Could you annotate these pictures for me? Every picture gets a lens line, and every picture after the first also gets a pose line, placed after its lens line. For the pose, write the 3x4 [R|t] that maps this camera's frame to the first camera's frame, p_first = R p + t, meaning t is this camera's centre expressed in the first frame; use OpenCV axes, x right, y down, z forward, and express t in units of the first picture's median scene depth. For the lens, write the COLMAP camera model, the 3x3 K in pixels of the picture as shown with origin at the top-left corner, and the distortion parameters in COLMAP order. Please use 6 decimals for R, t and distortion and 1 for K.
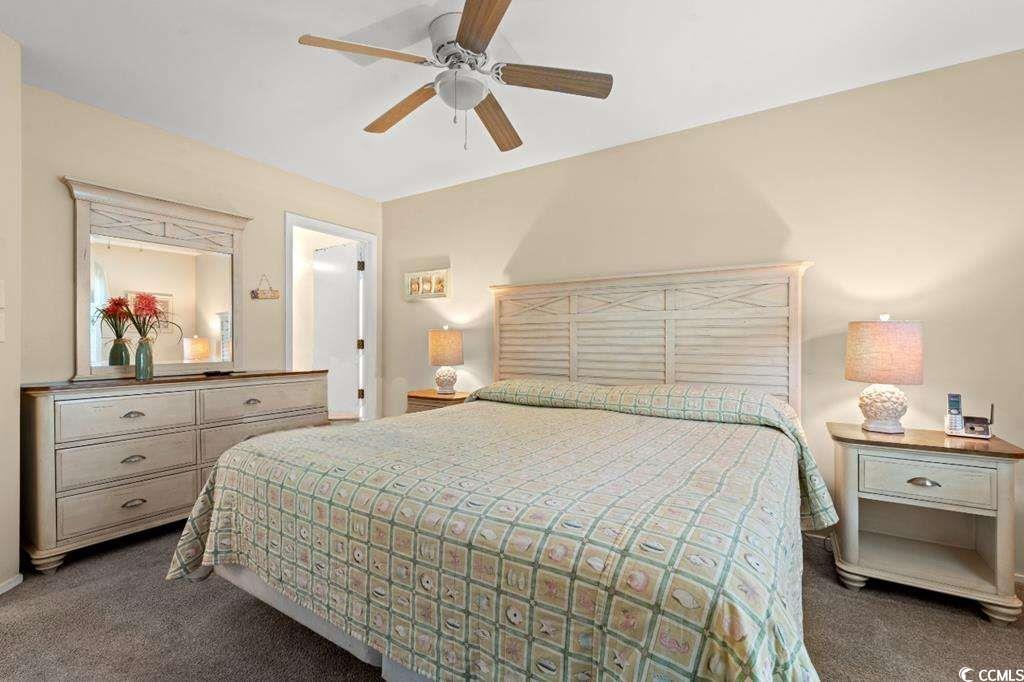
lens RADIAL K [[445.9, 0, 510.7], [0, 445.9, 342.8], [0, 0, 1]] dist [-0.001341, -0.000192]
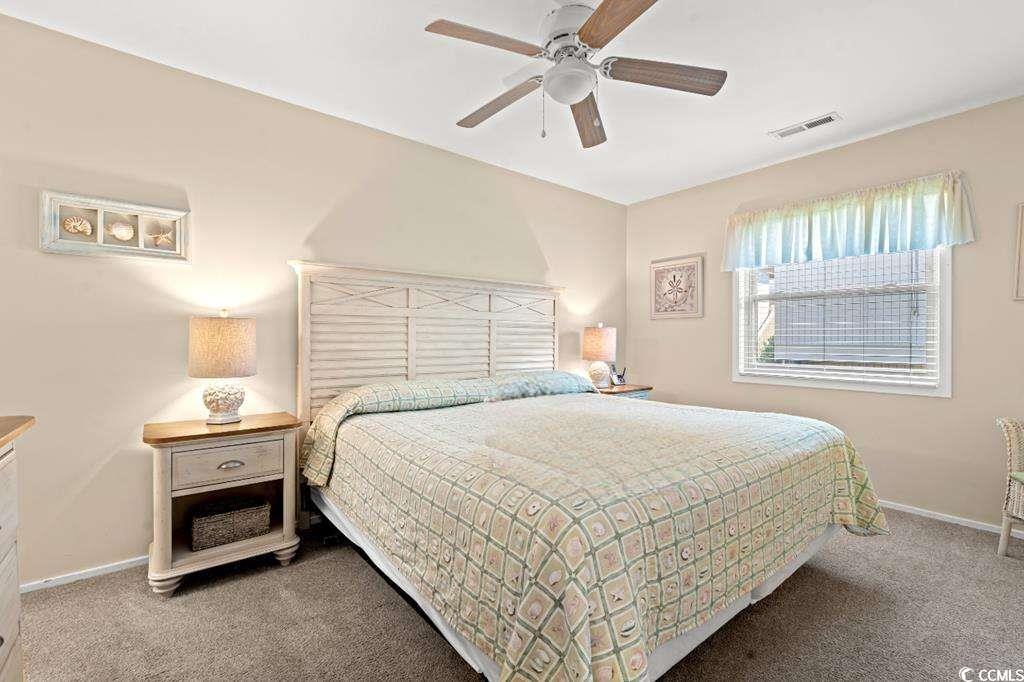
lens RADIAL K [[445.9, 0, 510.1], [0, 445.9, 339.9], [0, 0, 1]] dist [-0.001341, -0.000192]
pose [[0.326252, -0.002315, 0.945280, -0.615996], [-0.000151, 0.999997, 0.002502, -0.000549], [-0.945283, -0.000959, 0.326251, 0.455302]]
